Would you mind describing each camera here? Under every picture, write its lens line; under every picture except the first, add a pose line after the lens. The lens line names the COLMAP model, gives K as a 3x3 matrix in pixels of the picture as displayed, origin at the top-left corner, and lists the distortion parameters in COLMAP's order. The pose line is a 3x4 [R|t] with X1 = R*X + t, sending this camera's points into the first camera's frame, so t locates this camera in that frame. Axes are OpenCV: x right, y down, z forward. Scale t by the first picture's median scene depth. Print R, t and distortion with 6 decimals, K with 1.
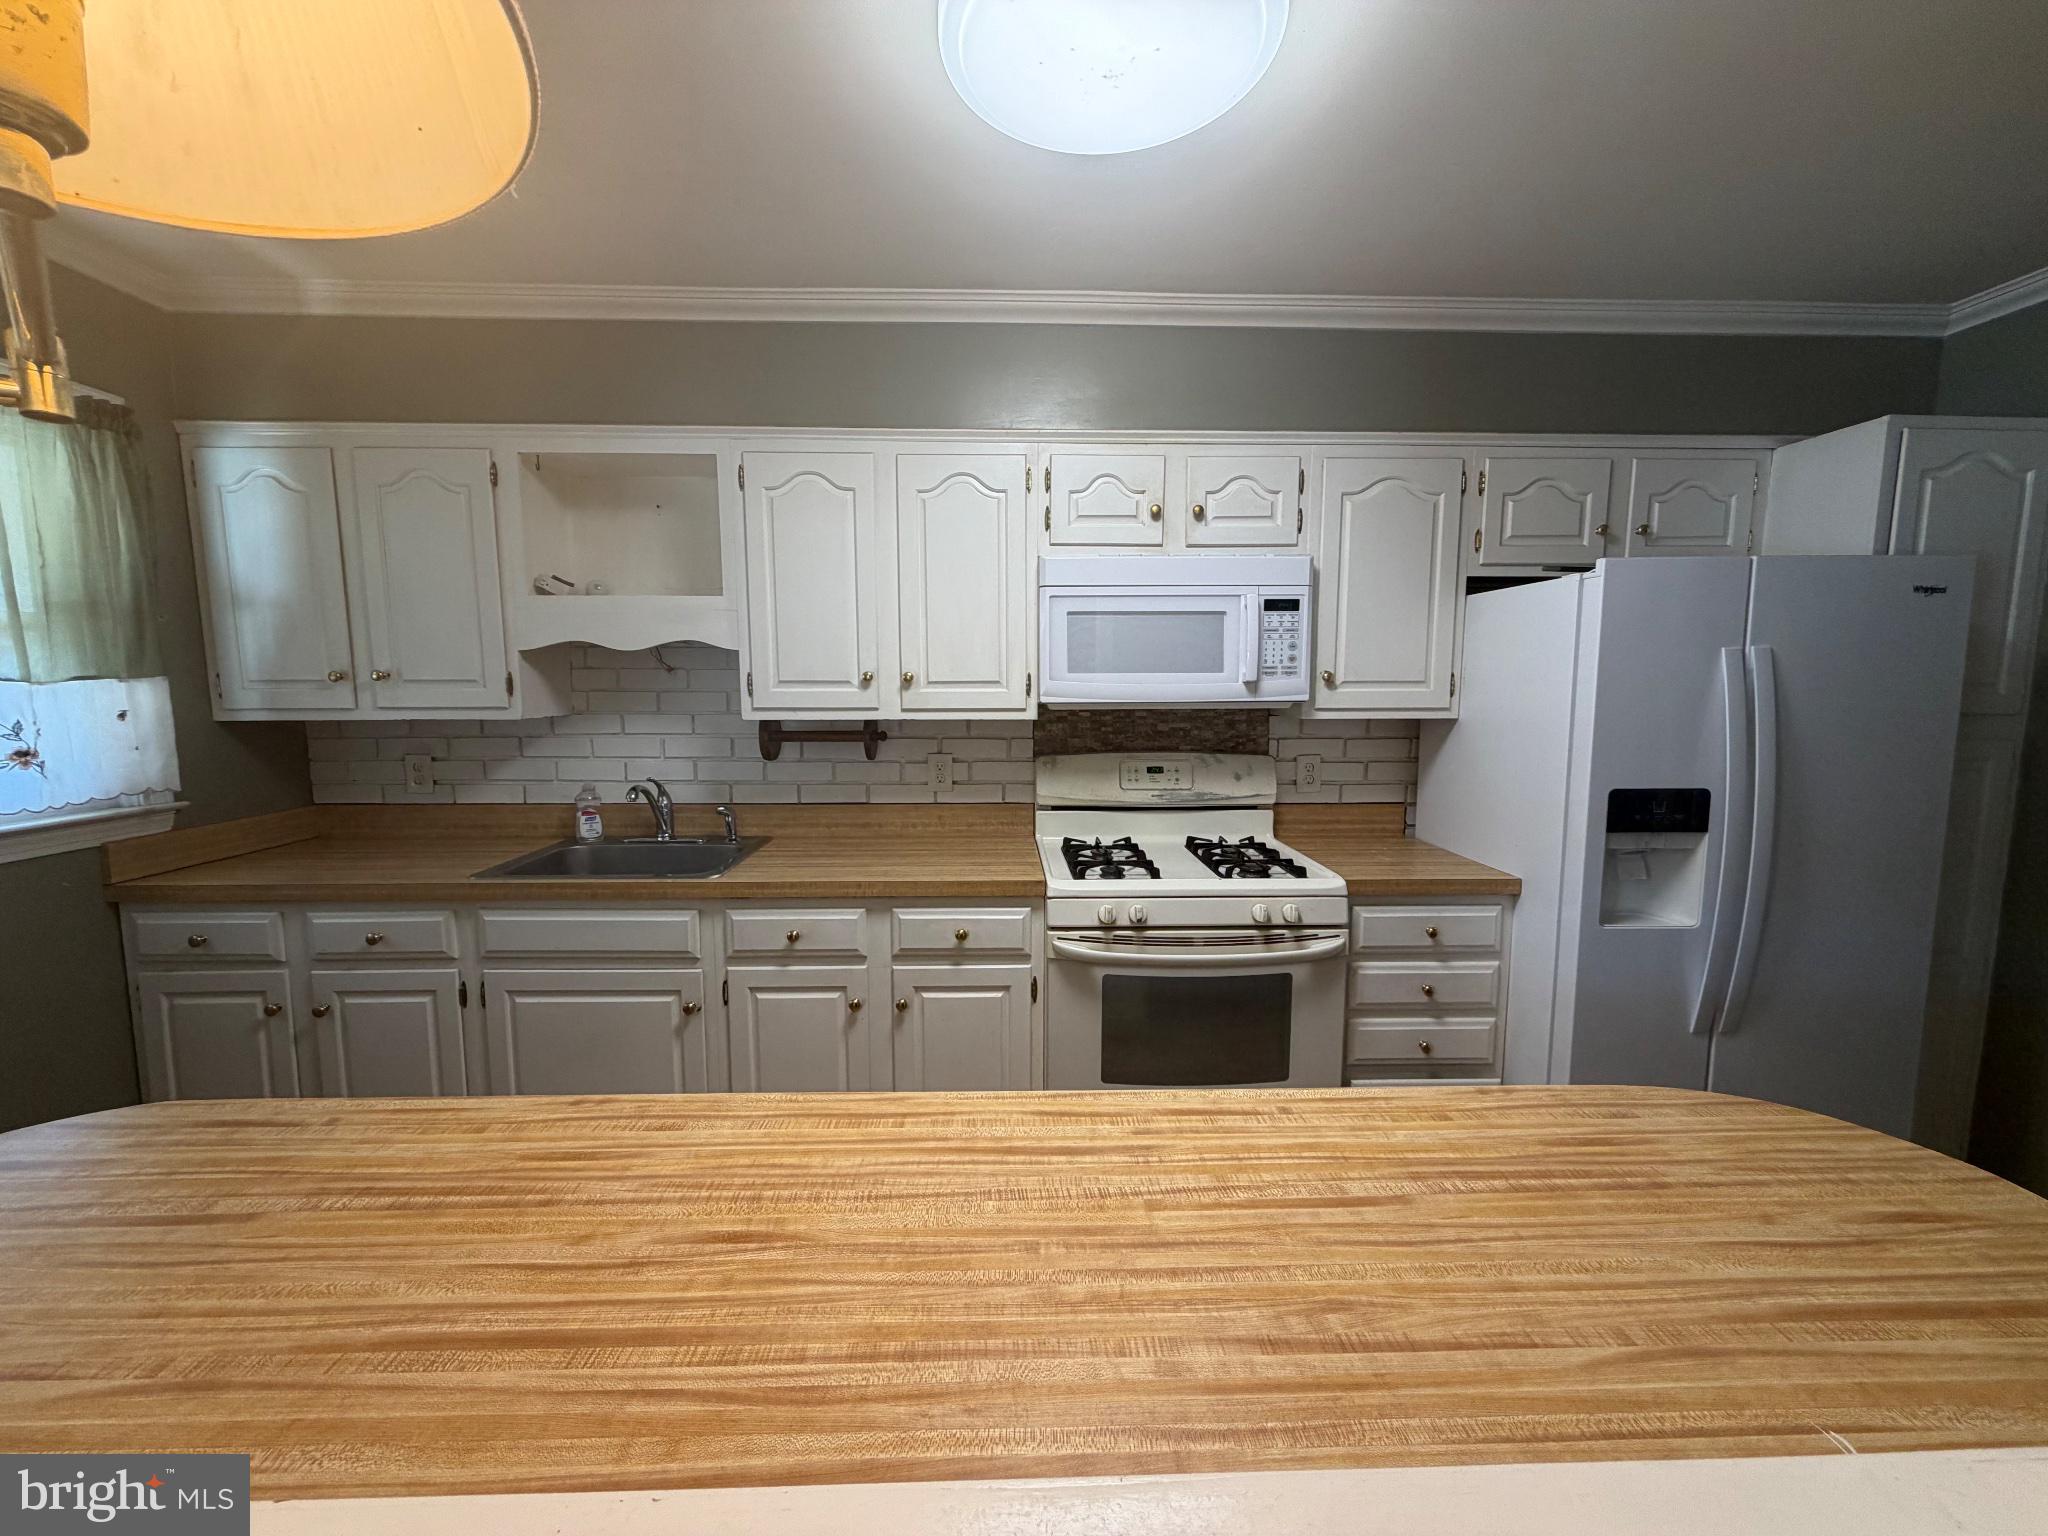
lens RADIAL K [[820.5, 0, 1027.2], [0, 820.5, 766.7], [0, 0, 1]] dist [0.001799, -0.000138]
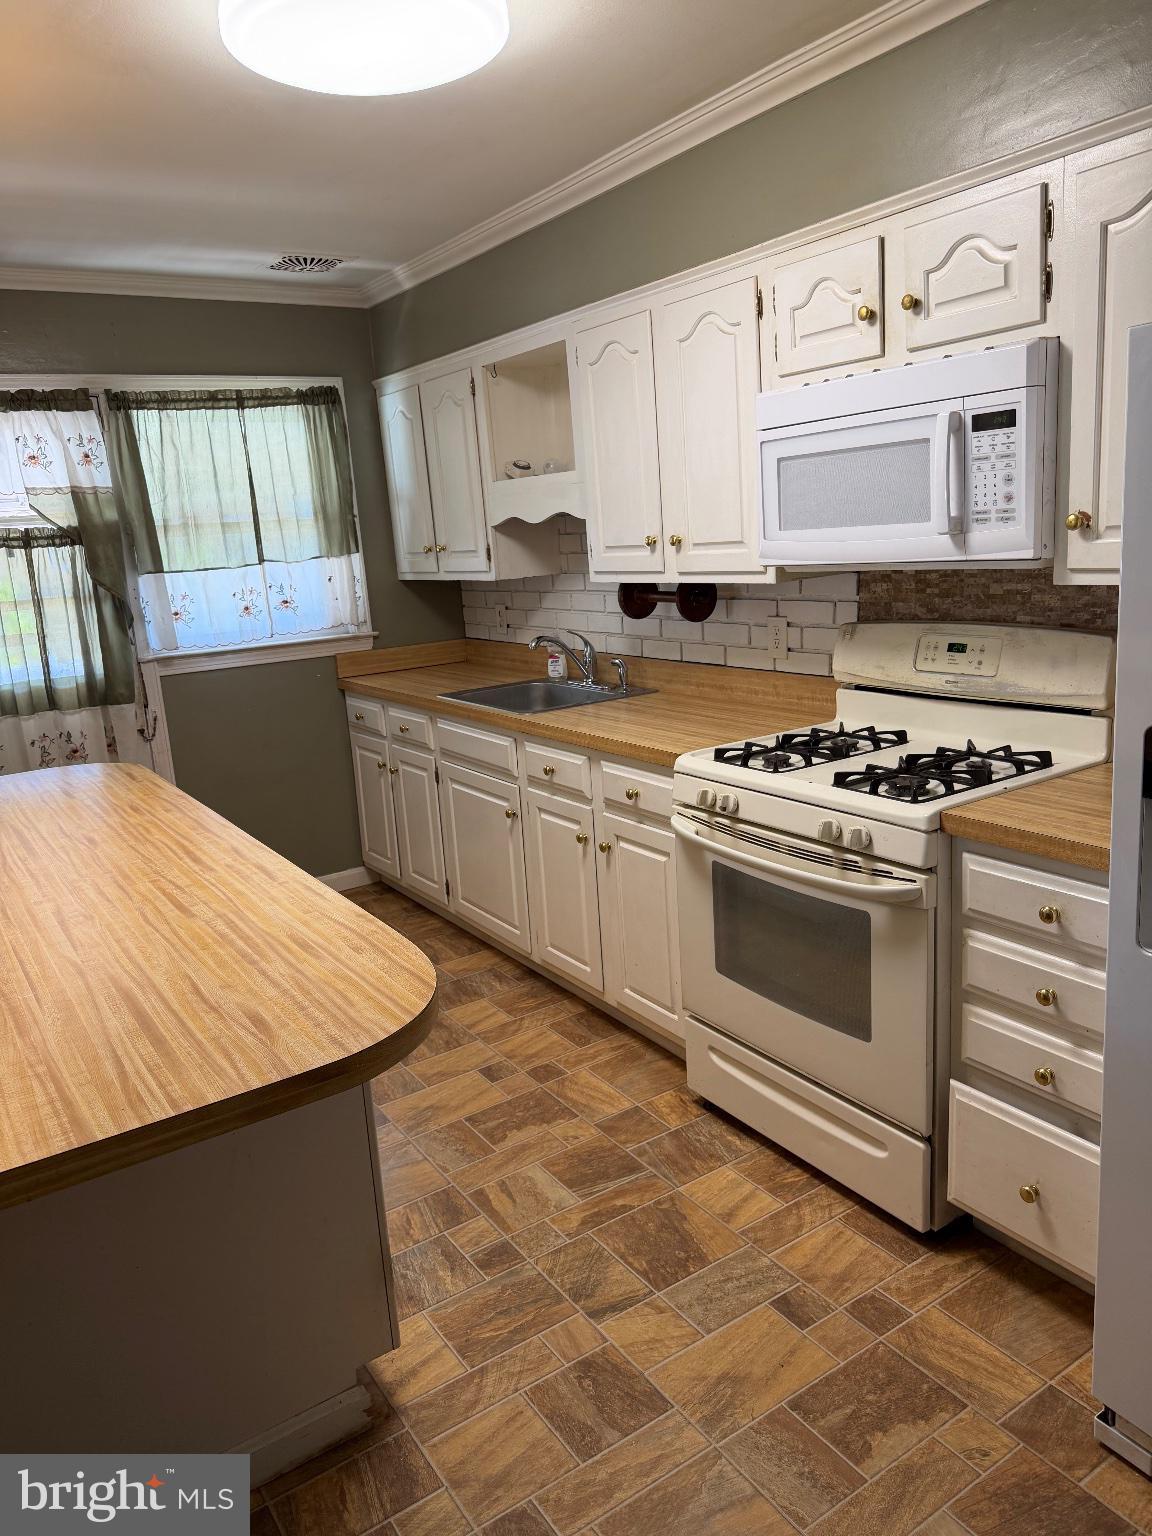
lens RADIAL K [[1081.7, 0, 566.3], [0, 1081.7, 766.5], [0, 0, 1]] dist [0.118576, -0.213633]
pose [[0.520191, 0.151646, -0.840479, 0.948506], [-0.022593, 0.986209, 0.163956, -0.051972], [0.853751, -0.066300, 0.516443, 0.189137]]
